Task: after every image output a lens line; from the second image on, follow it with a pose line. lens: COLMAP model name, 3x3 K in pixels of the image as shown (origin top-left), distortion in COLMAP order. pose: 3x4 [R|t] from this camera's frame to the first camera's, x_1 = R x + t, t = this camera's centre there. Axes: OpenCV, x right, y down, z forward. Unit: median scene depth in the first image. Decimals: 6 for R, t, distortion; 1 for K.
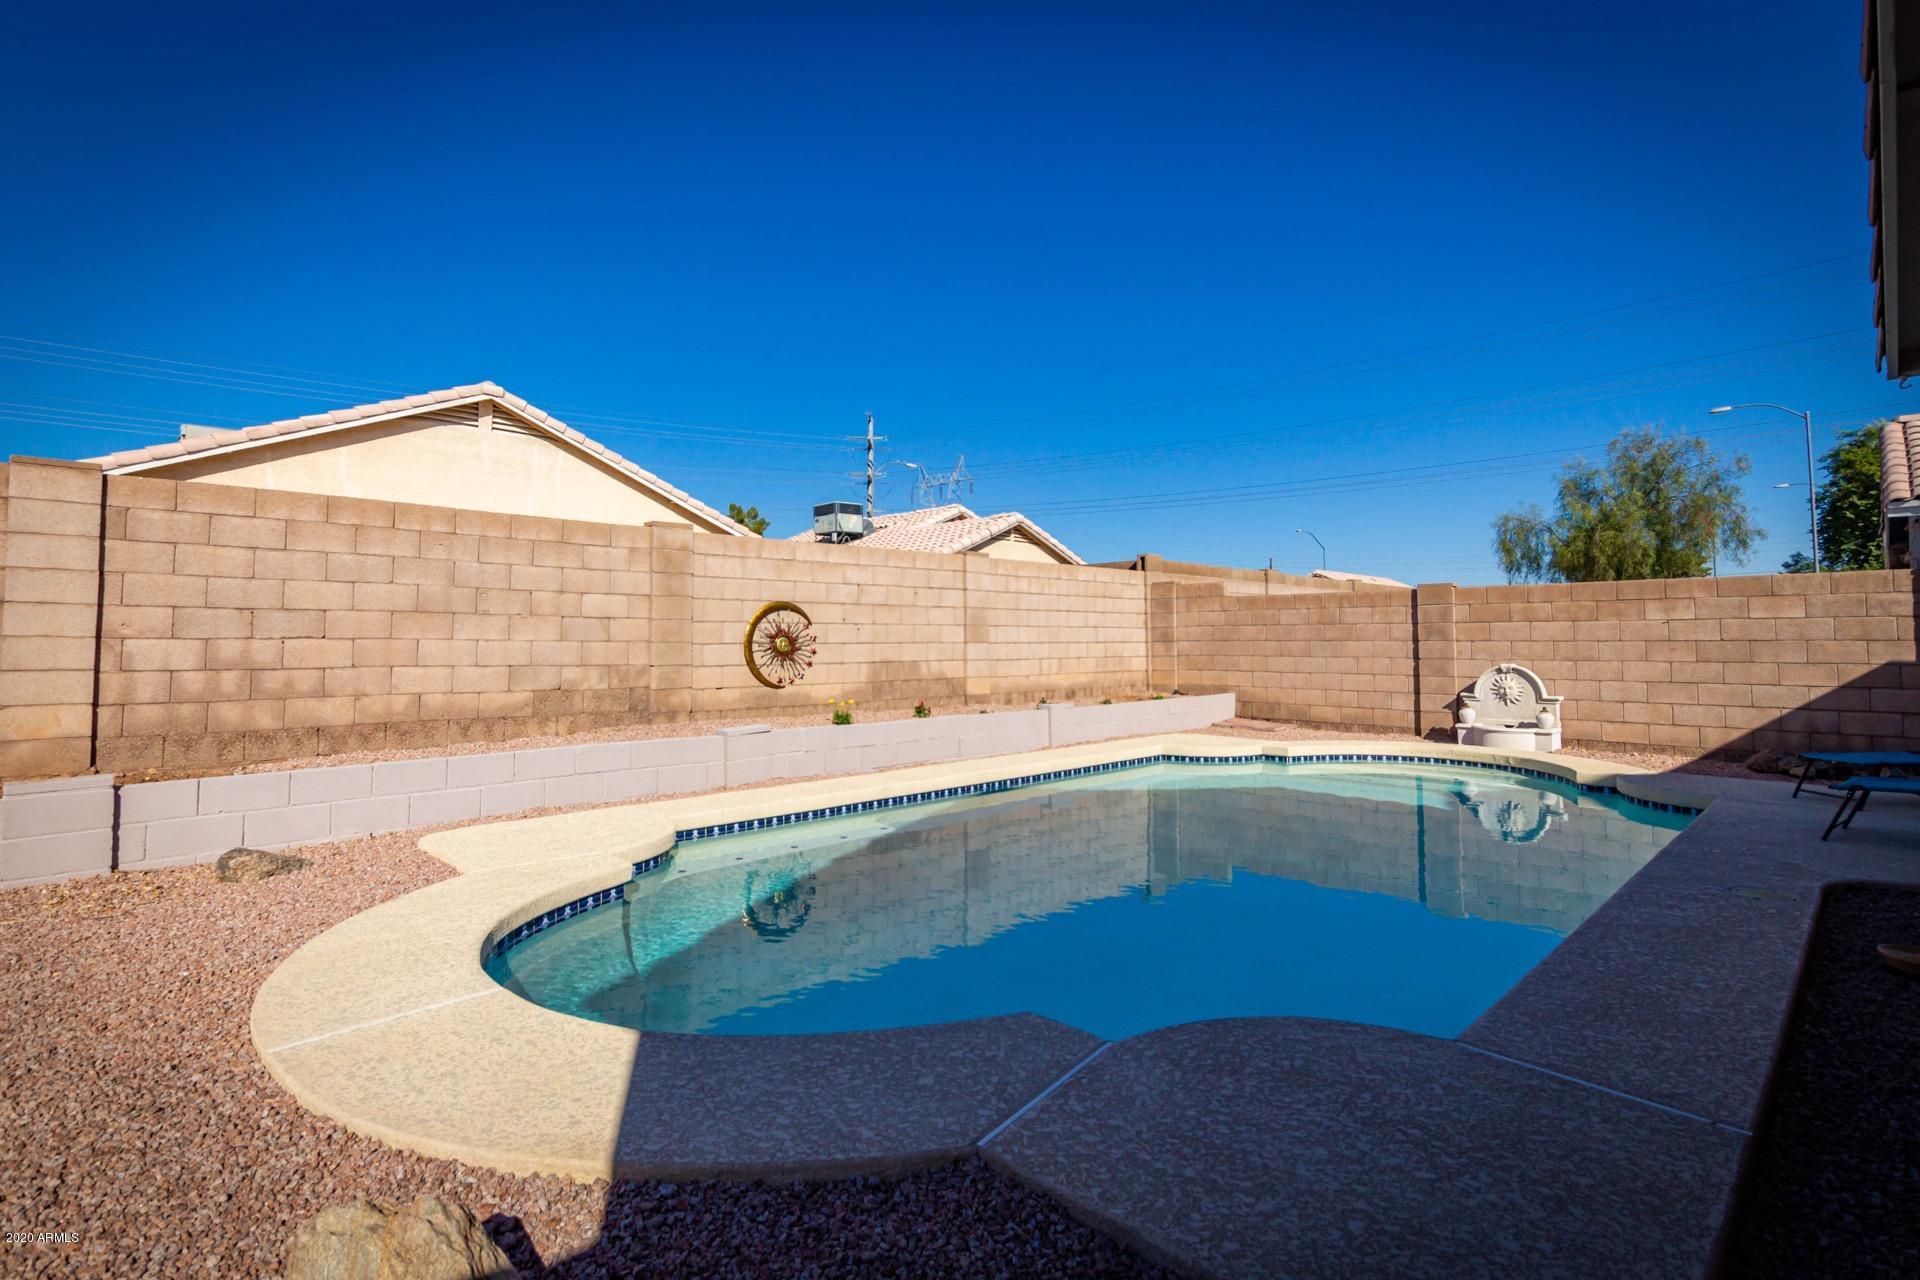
lens RADIAL K [[891.4, 0, 964.4], [0, 891.4, 644.7], [0, 0, 1]] dist [-0.000594, -0.000006]
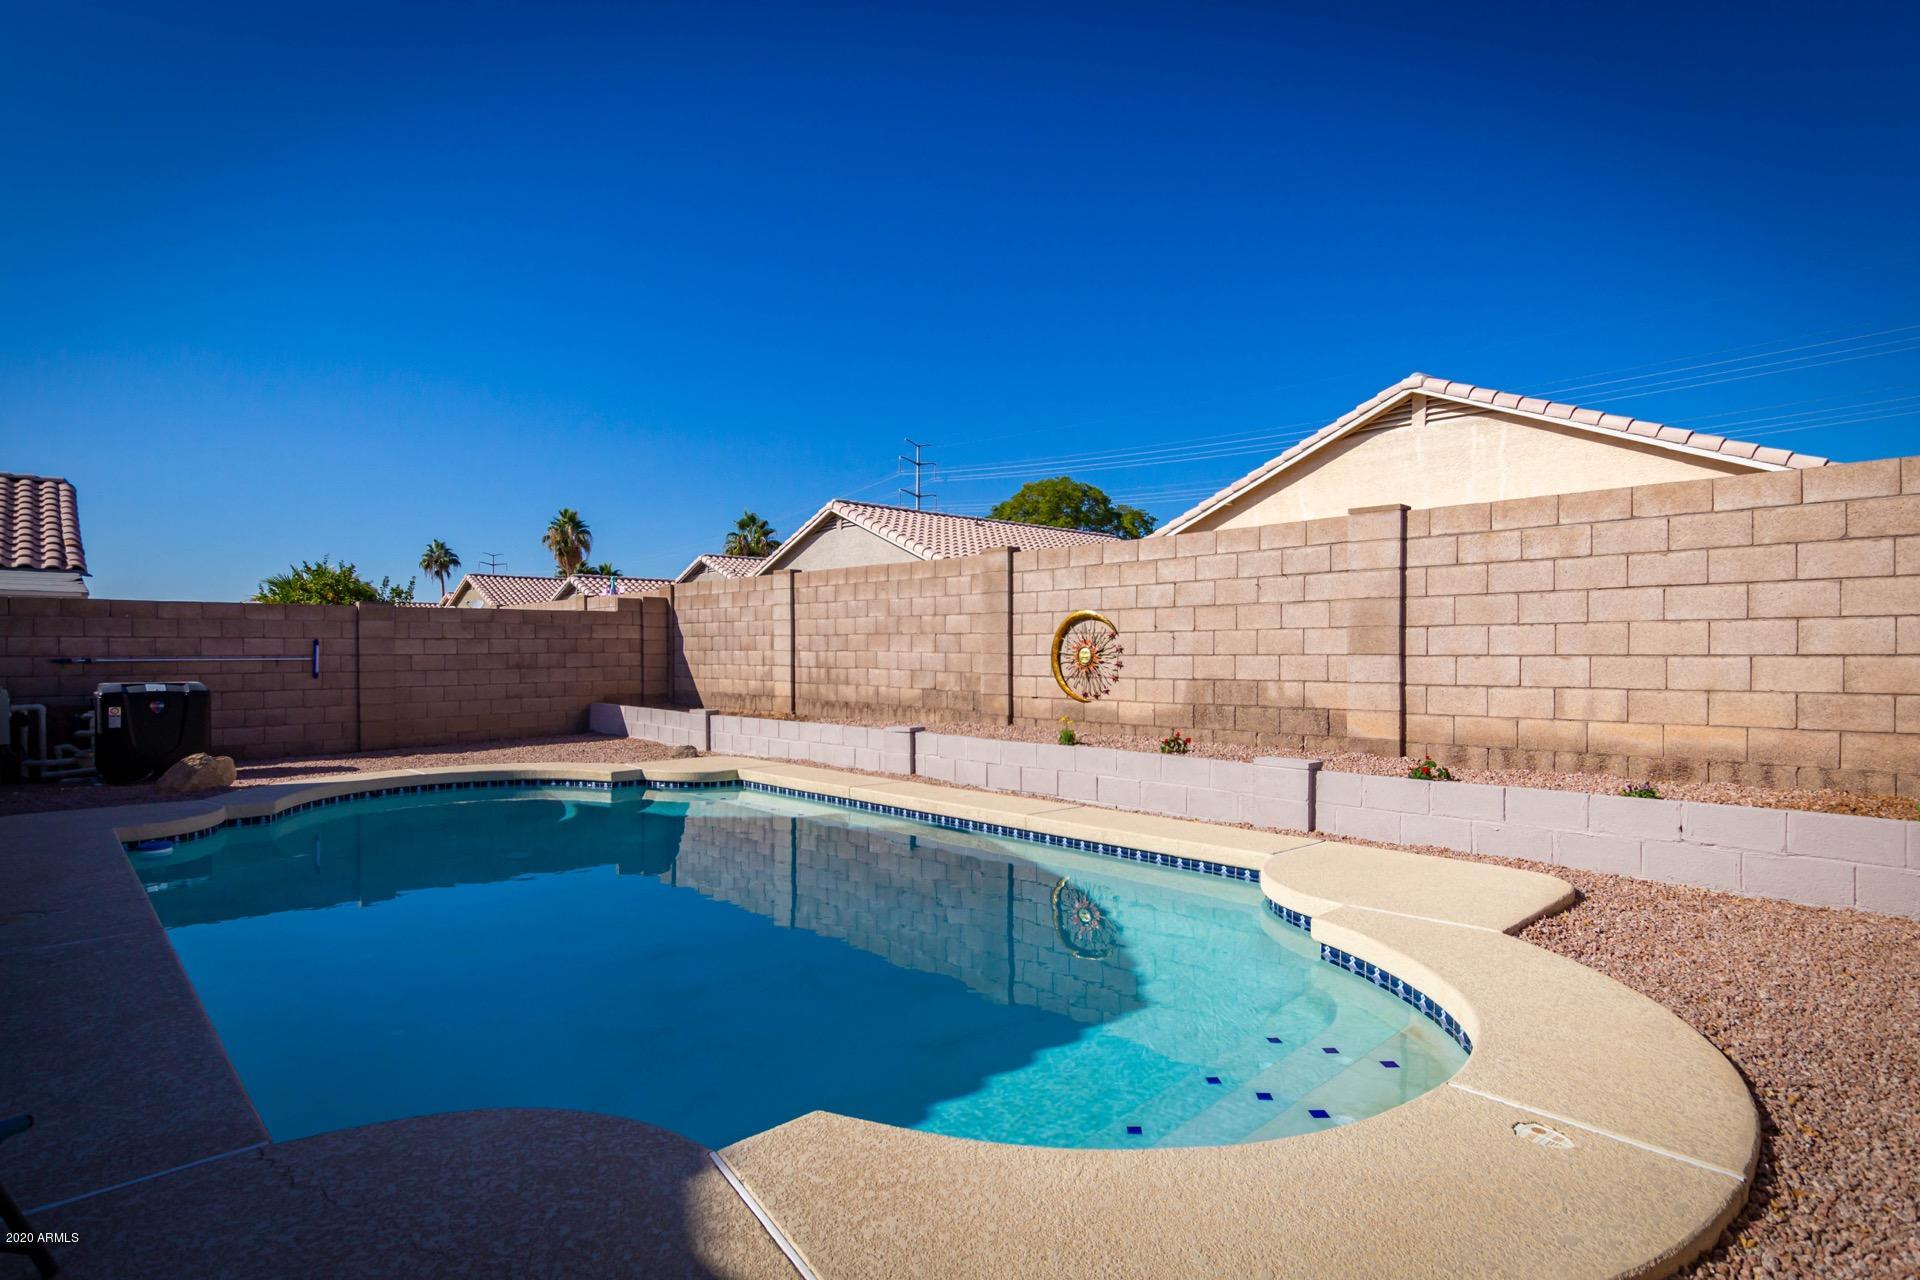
lens RADIAL K [[1008.8, 0, 960.0], [0, 1008.8, 640.0], [0, 0, 1]] dist [-0.002495, -0.000308]
pose [[-0.021670, -0.010249, -0.999713, 0.805583], [-0.002514, 0.999945, -0.010197, -0.005403], [0.999762, 0.002293, -0.021695, 0.824607]]
